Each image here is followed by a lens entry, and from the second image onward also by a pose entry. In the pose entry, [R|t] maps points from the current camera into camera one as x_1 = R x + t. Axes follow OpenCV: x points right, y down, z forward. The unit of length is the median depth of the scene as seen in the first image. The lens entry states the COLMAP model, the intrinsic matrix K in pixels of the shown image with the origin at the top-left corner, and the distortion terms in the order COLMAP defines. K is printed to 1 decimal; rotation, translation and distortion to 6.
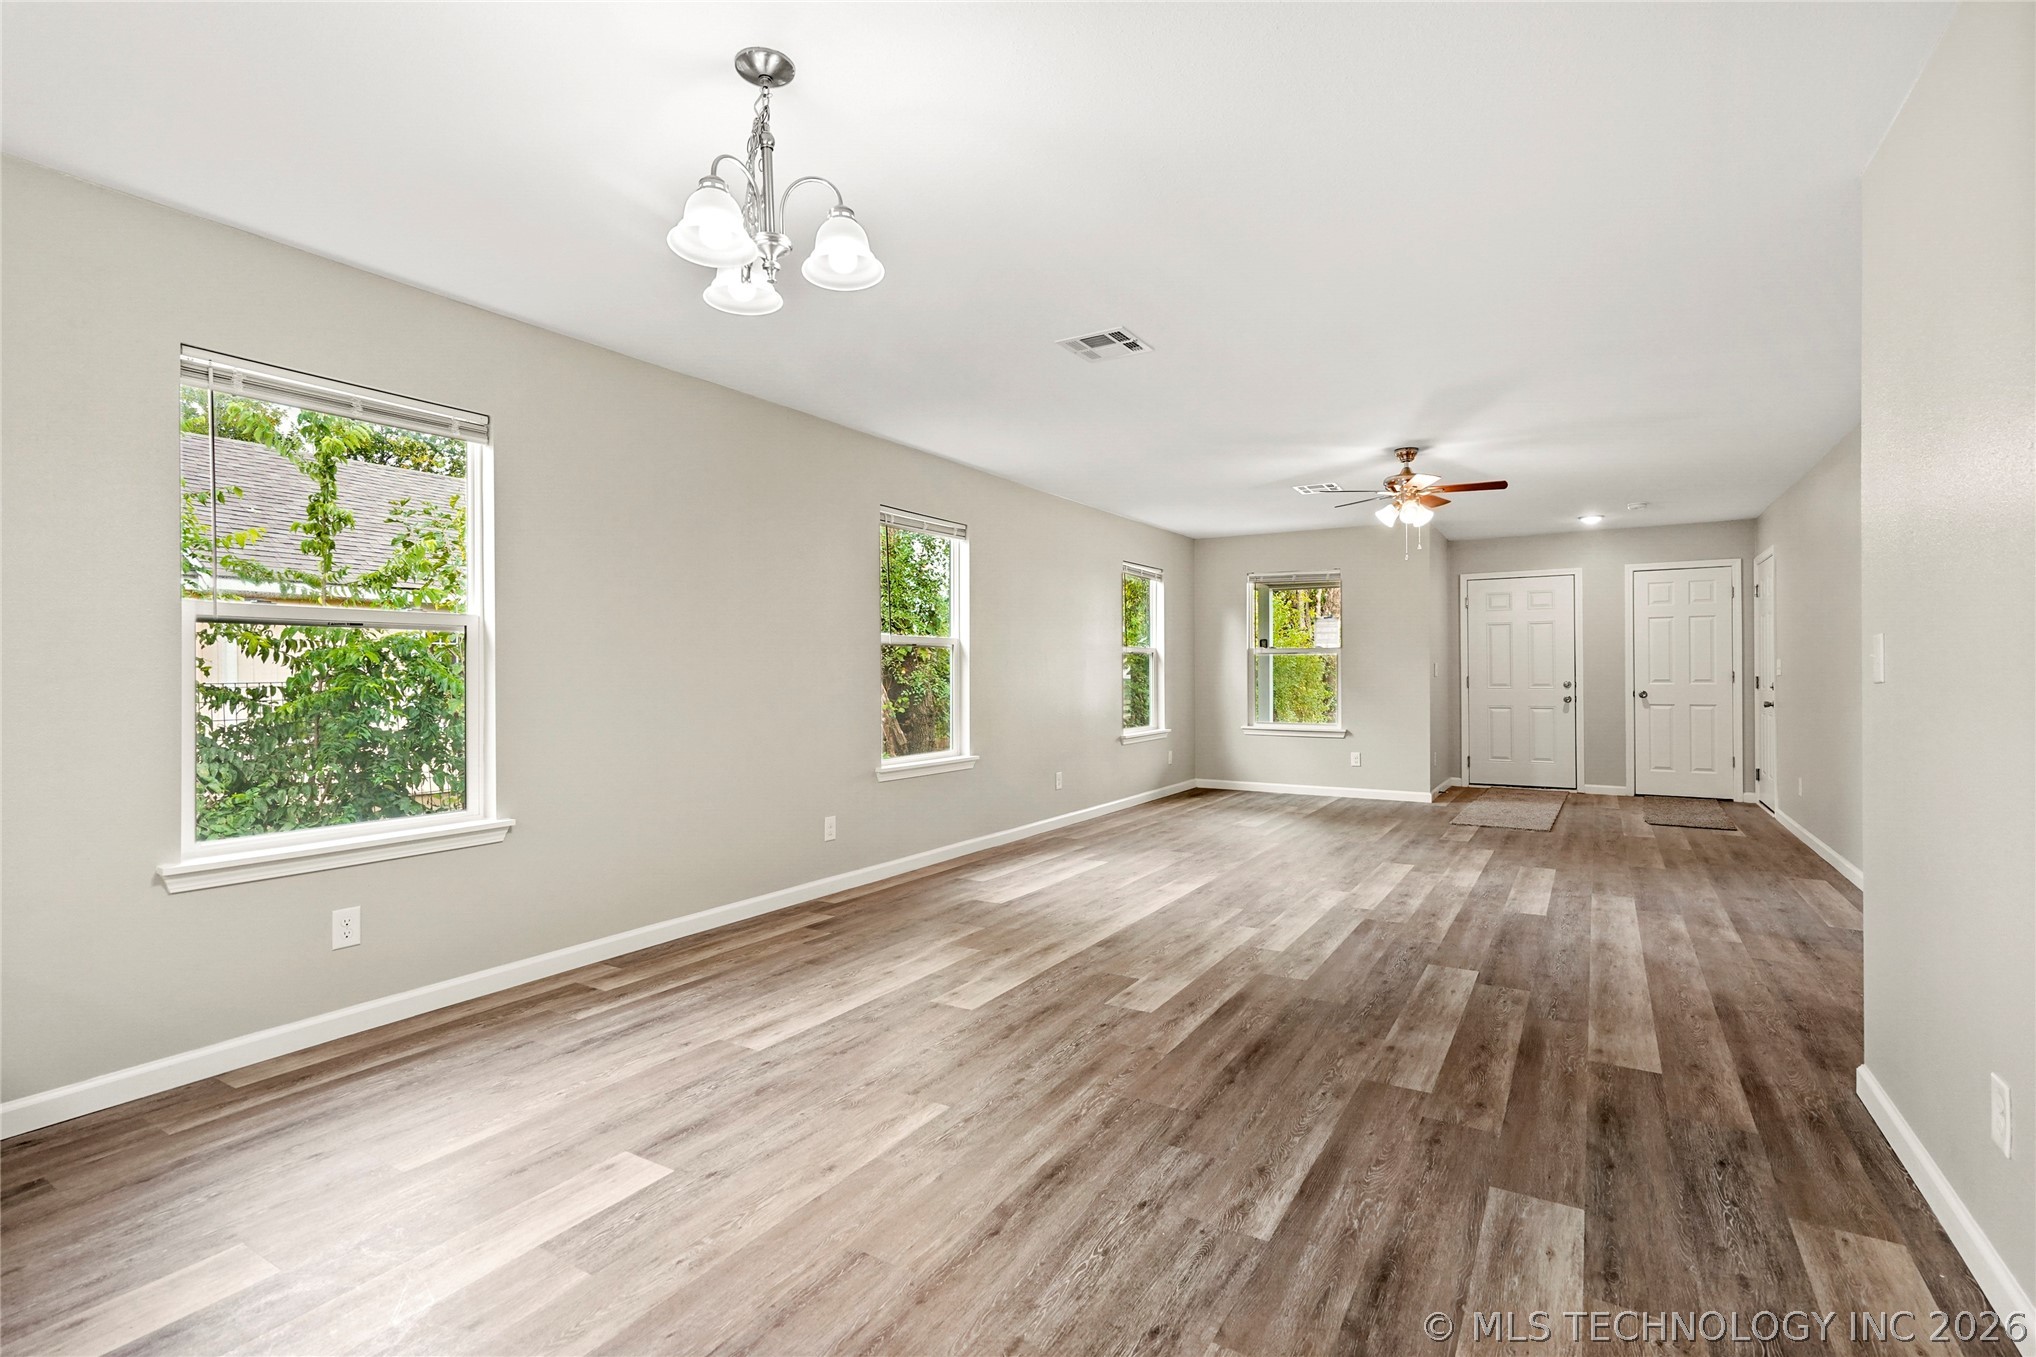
lens RADIAL K [[980.2, 0, 1020.8], [0, 980.2, 679.6], [0, 0, 1]] dist [0.015049, 0.000049]
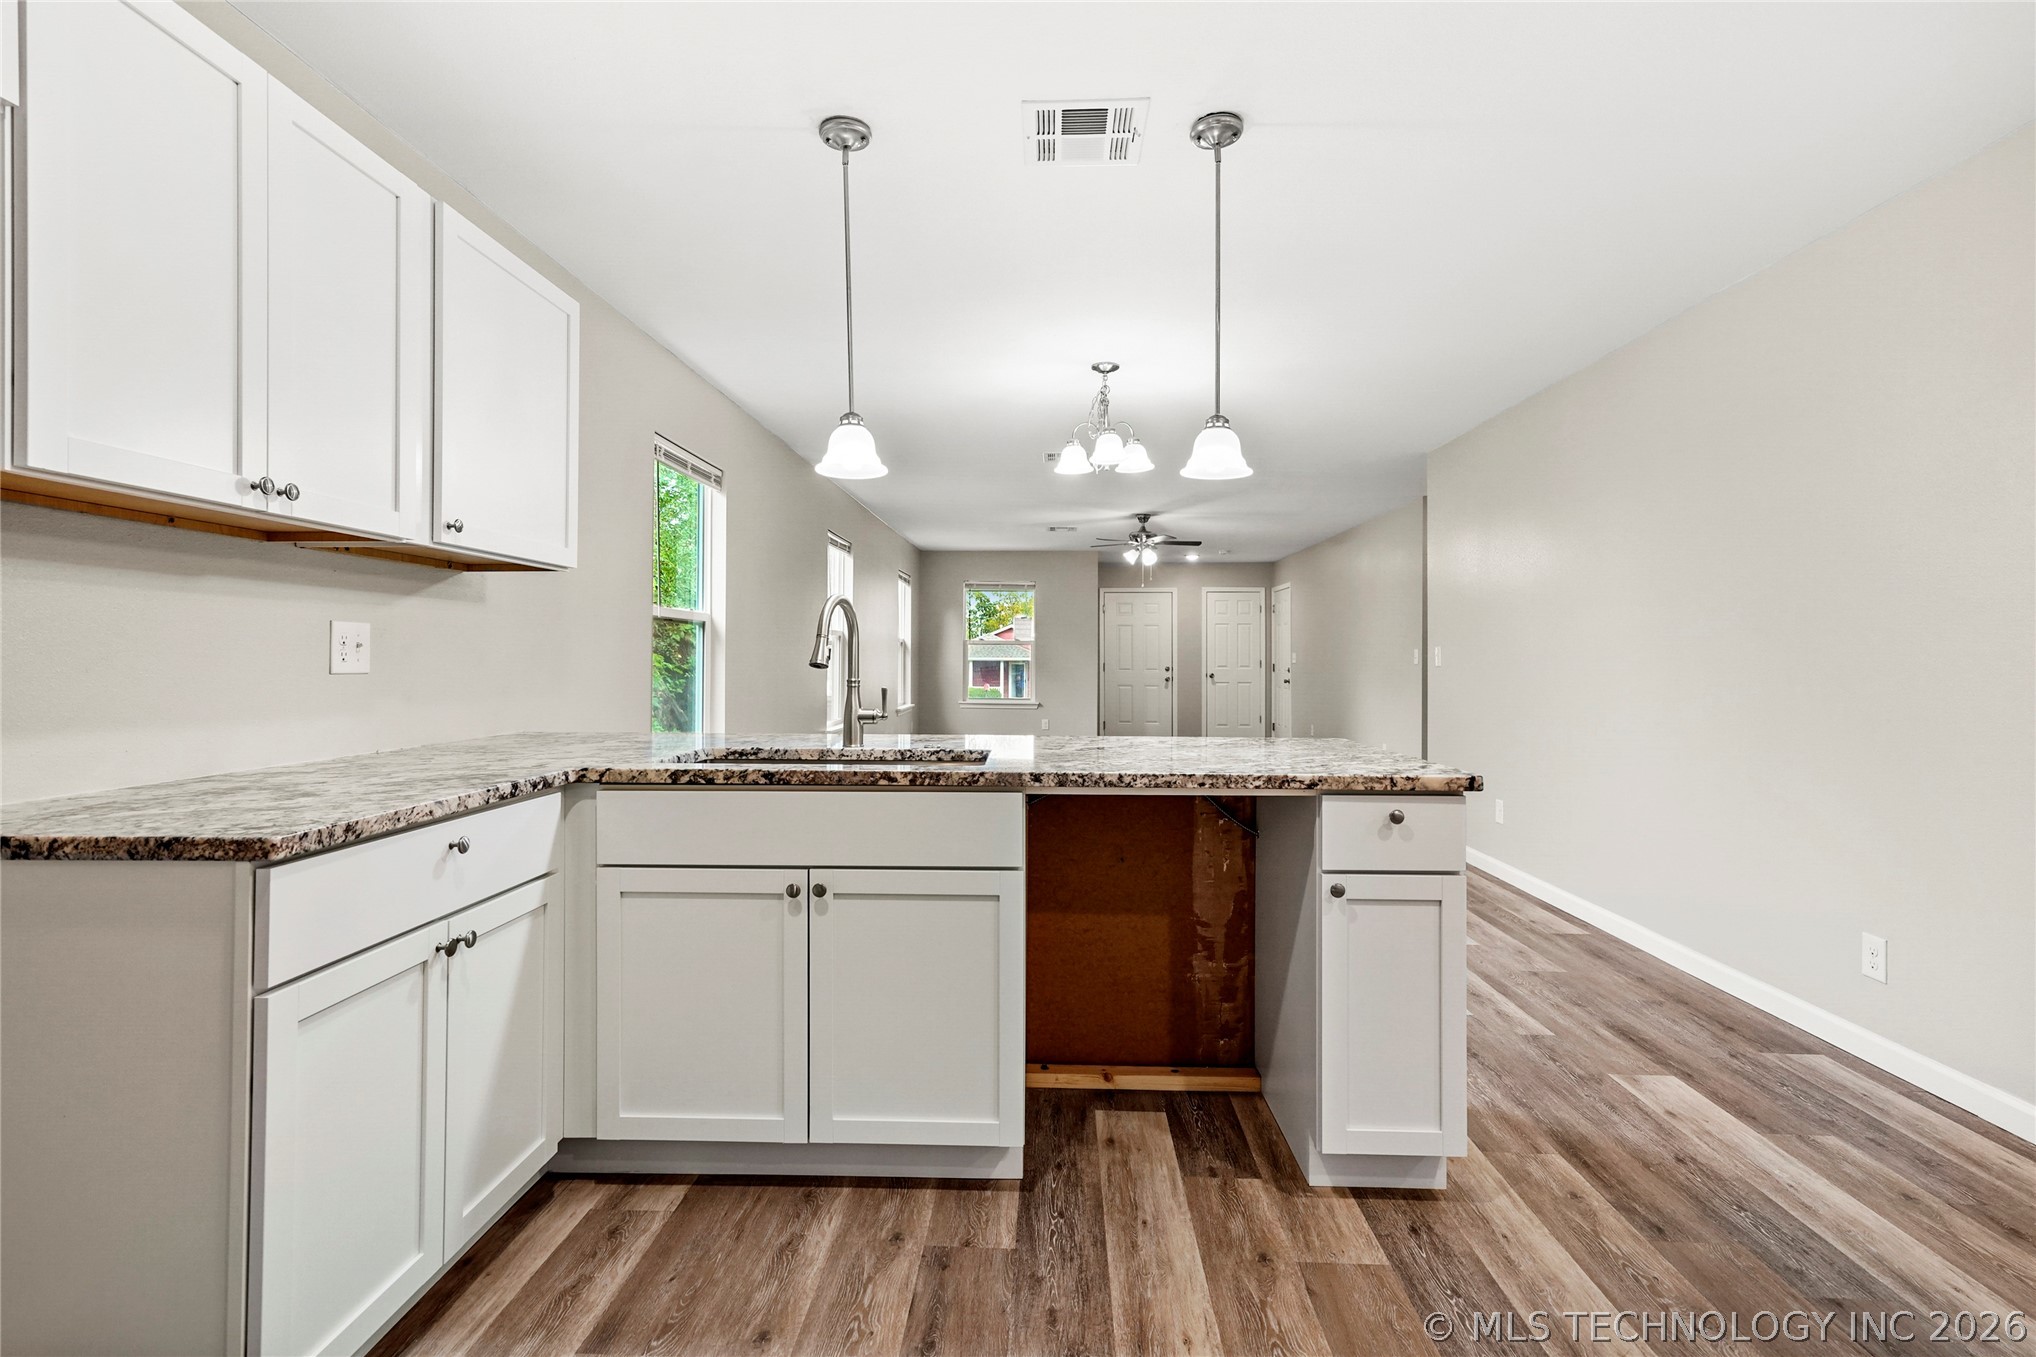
lens RADIAL K [[980.2, 0, 1018.4], [0, 980.2, 669.2], [0, 0, 1]] dist [0.015049, 0.000049]
pose [[0.882968, 0.002032, 0.469429, -0.334224], [-0.005383, 0.999969, 0.005797, -0.001424], [-0.469403, -0.007646, 0.882951, -0.172083]]
